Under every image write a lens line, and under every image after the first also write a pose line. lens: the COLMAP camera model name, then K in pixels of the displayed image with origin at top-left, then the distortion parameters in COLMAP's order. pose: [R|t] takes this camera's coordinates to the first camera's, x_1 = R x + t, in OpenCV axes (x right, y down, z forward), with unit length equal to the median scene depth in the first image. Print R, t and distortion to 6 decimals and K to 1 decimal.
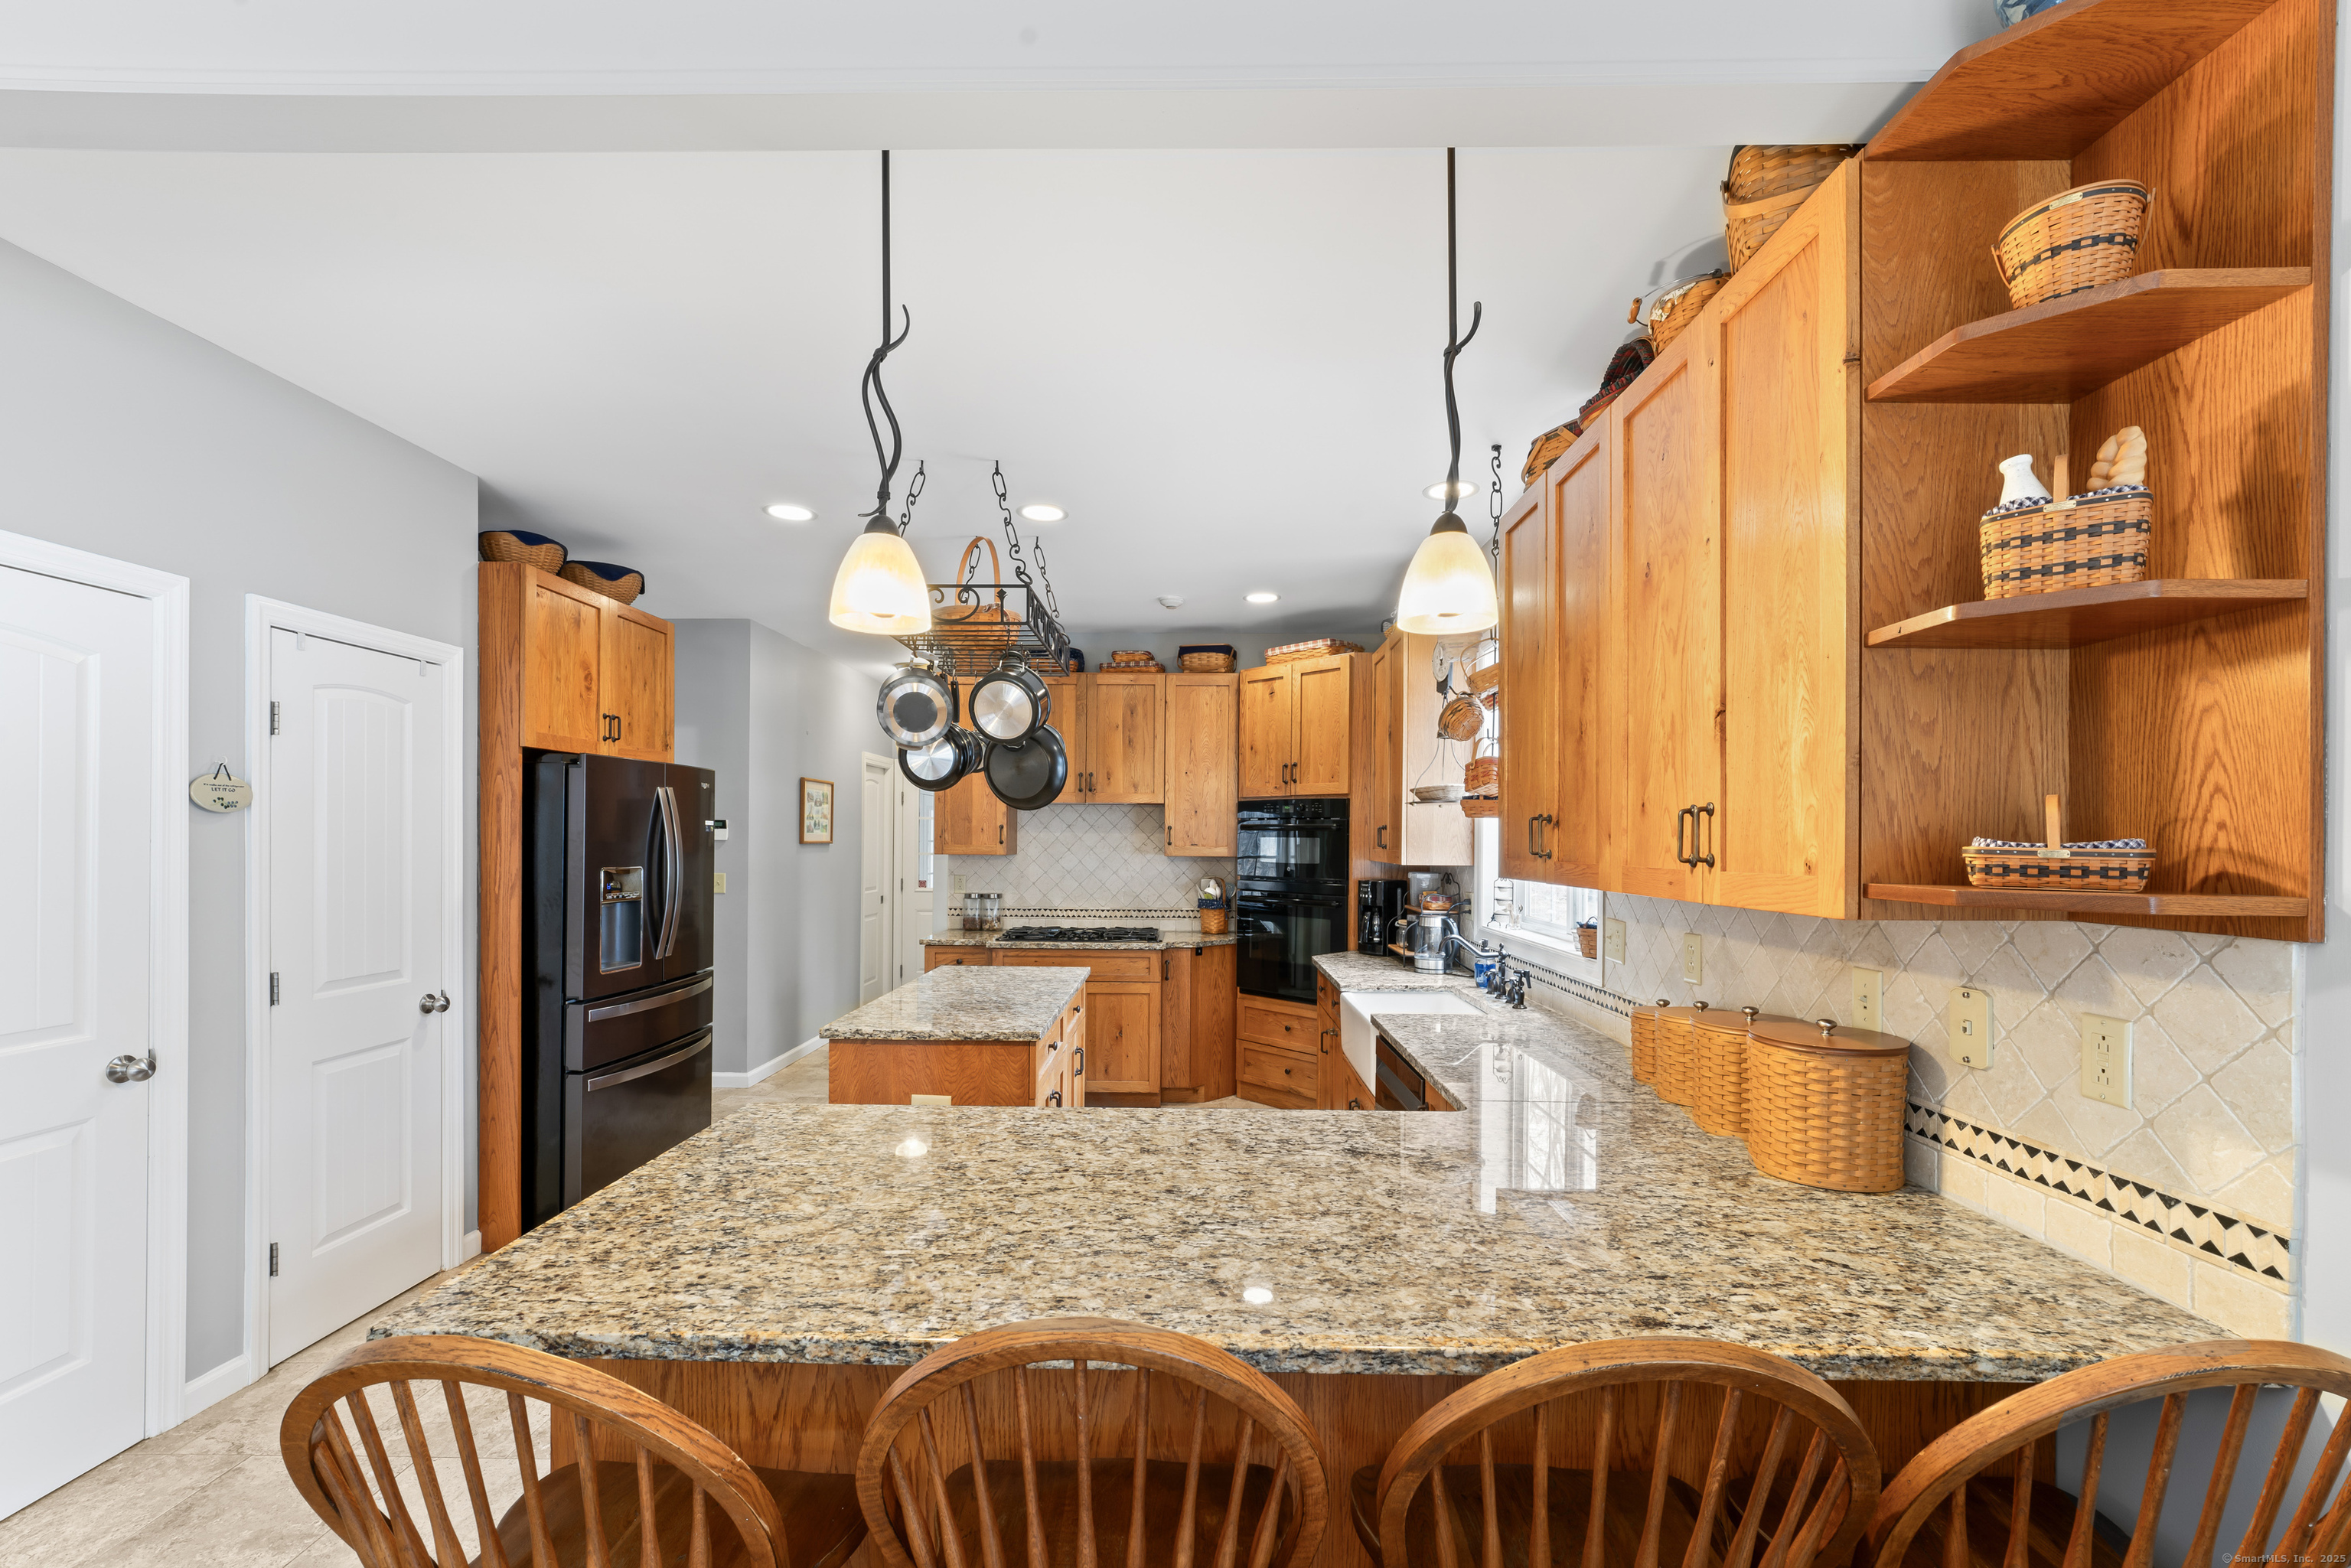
lens RADIAL K [[953.2, 0, 1169.2], [0, 953.2, 776.9], [0, 0, 1]] dist [-0.000572, 0.000203]
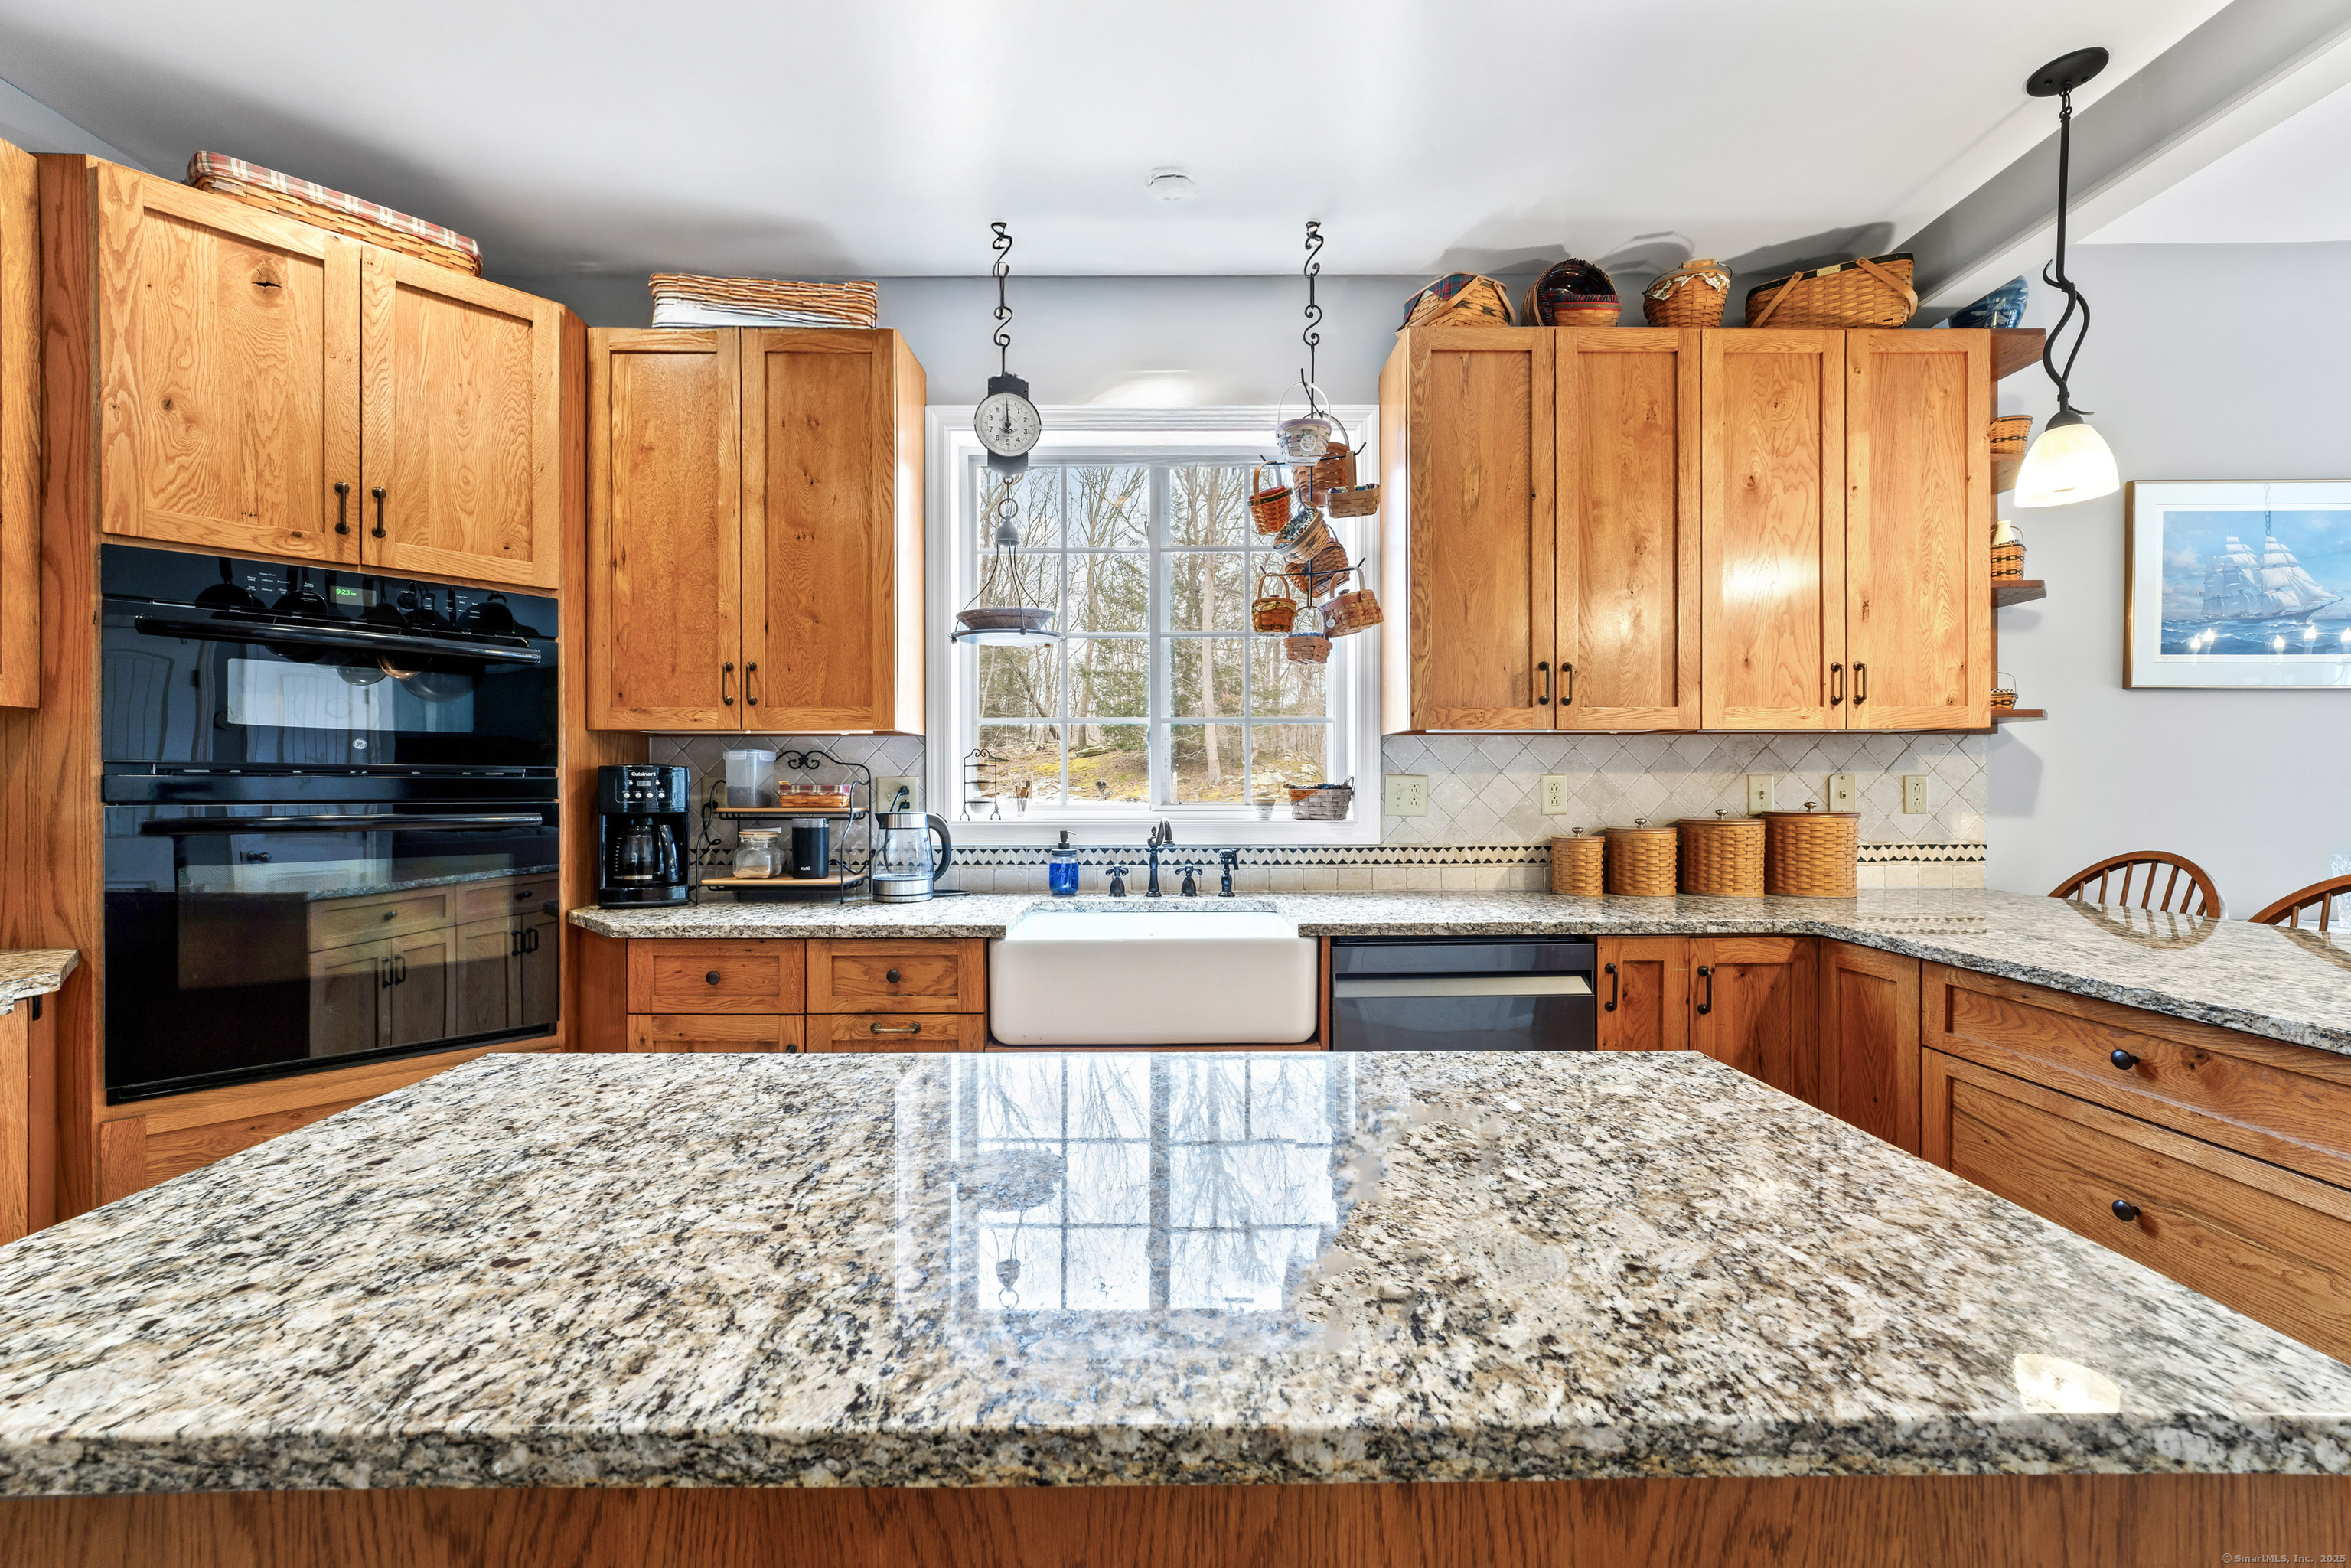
lens RADIAL K [[934.8, 0, 1172.8], [0, 934.8, 794.1], [0, 0, 1]] dist [-0.002332, 0.000206]
pose [[-0.016318, -0.010178, 0.999815, -0.267707], [-0.064001, 0.997908, 0.009114, 0.086929], [-0.997816, -0.063840, -0.016936, 0.626715]]
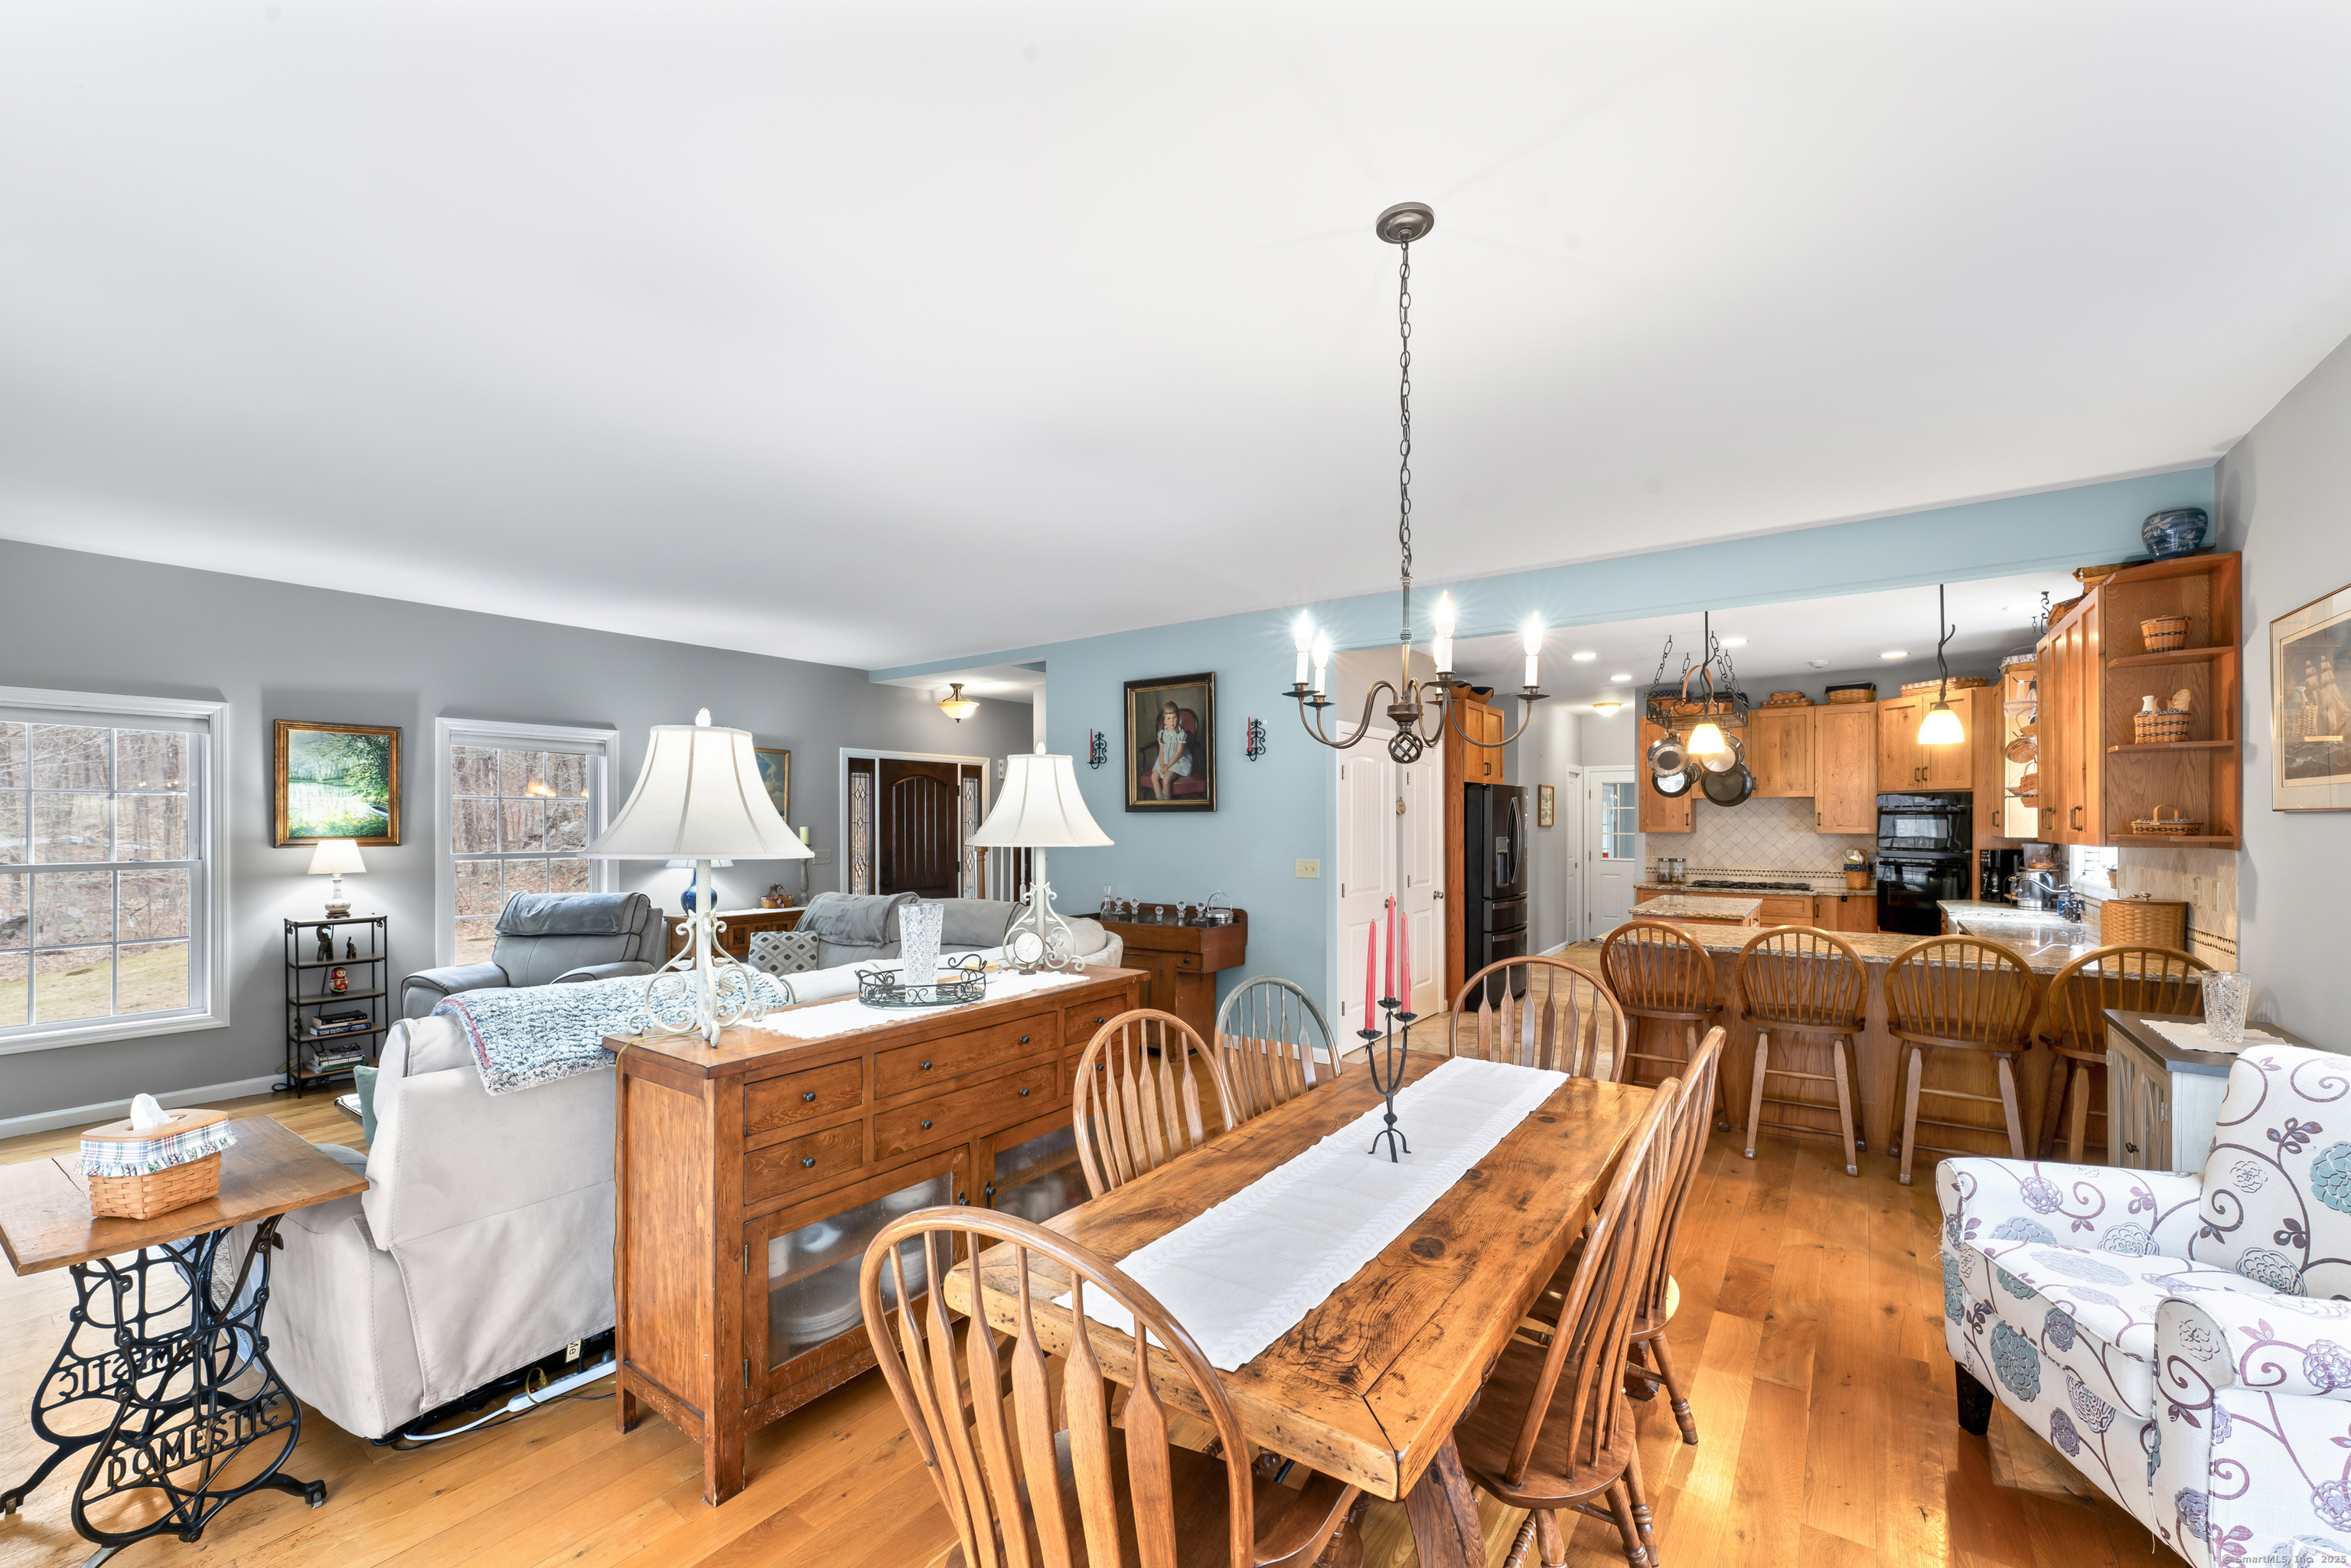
lens RADIAL K [[971.1, 0, 1167.7], [0, 971.1, 827.5], [0, 0, 1]] dist [-0.000865, 0.000125]
pose [[0.830572, -0.005944, -0.556879, -0.000204], [0.044076, 0.997508, 0.055090, -0.051648], [0.555164, -0.070301, 0.828764, -0.787226]]
